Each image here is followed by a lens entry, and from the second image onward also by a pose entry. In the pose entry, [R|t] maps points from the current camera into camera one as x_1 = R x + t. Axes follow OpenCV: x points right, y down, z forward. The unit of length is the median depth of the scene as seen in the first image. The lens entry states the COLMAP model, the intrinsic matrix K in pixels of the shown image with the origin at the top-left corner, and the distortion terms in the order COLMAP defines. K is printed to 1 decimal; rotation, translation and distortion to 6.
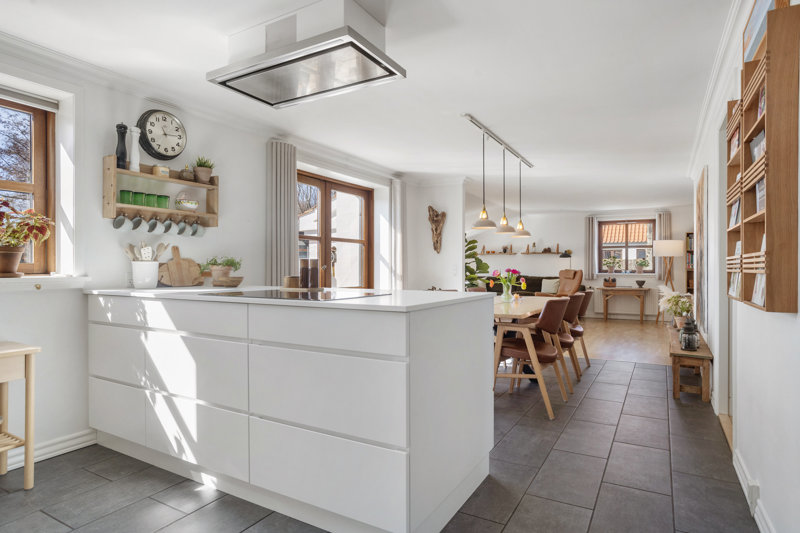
lens RADIAL K [[453.9, 0, 400.0], [0, 453.9, 266.5], [0, 0, 1]] dist [-0.028825, 0.000586]
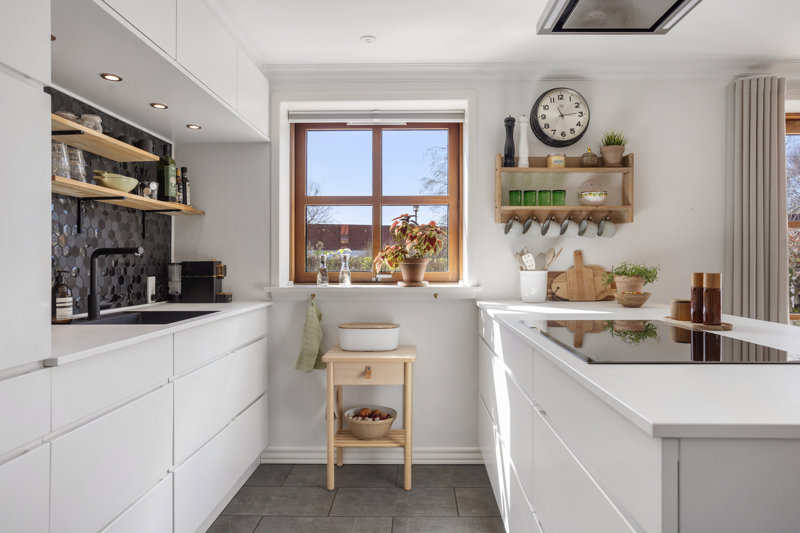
lens RADIAL K [[504.5, 0, 402.9], [0, 504.5, 260.9], [0, 0, 1]] dist [-0.051761, 0.054523]
pose [[0.476916, -0.004260, -0.878939, 0.084596], [0.004029, 0.999988, -0.002661, -0.015299], [0.878940, -0.002273, 0.476927, 0.177930]]
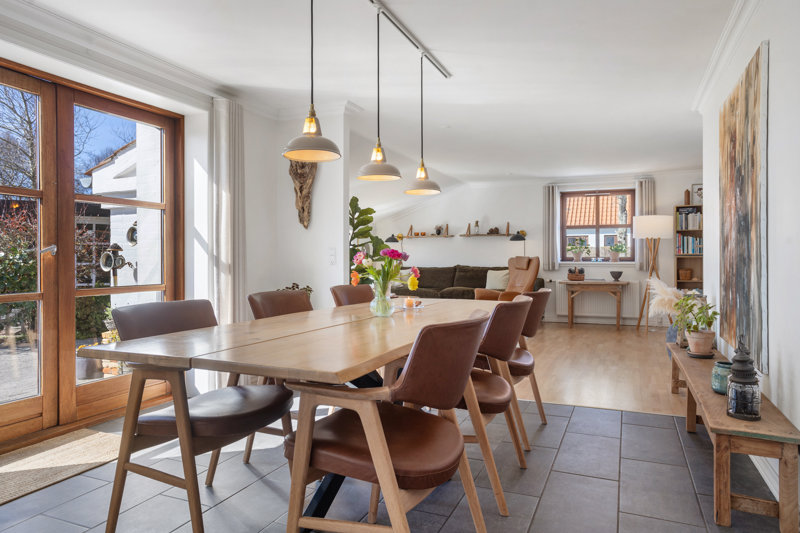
lens RADIAL K [[504.5, 0, 402.9], [0, 504.5, 260.9], [0, 0, 1]] dist [-0.051761, 0.054523]
pose [[0.994211, -0.005033, 0.107324, 0.152814], [0.004334, 0.999968, 0.006743, 0.011097], [-0.107355, -0.006239, 0.994201, 0.342797]]
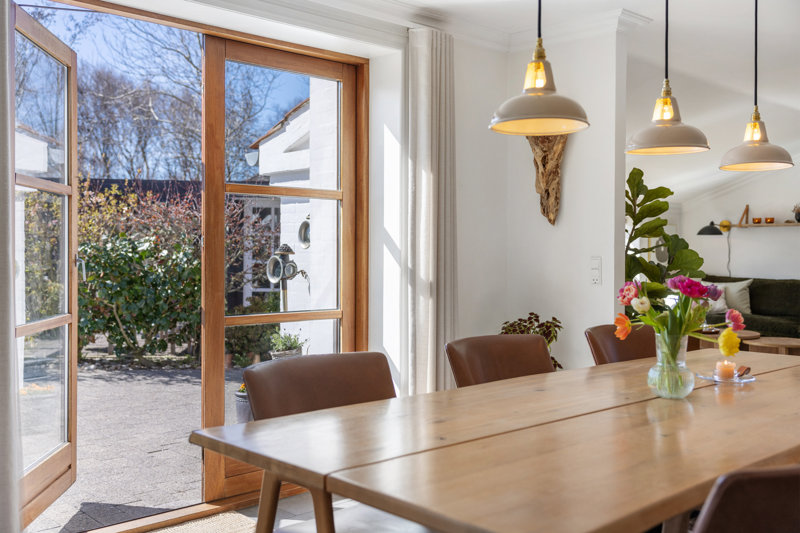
lens RADIAL K [[783.8, 0, 396.2], [0, 783.8, 249.4], [0, 0, 1]] dist [0.003999, 0.001635]
pose [[0.954373, 0.004376, -0.298586, 0.167871], [-0.003915, 0.999990, 0.002140, -0.010044], [0.298592, -0.000874, 0.954380, 0.374112]]
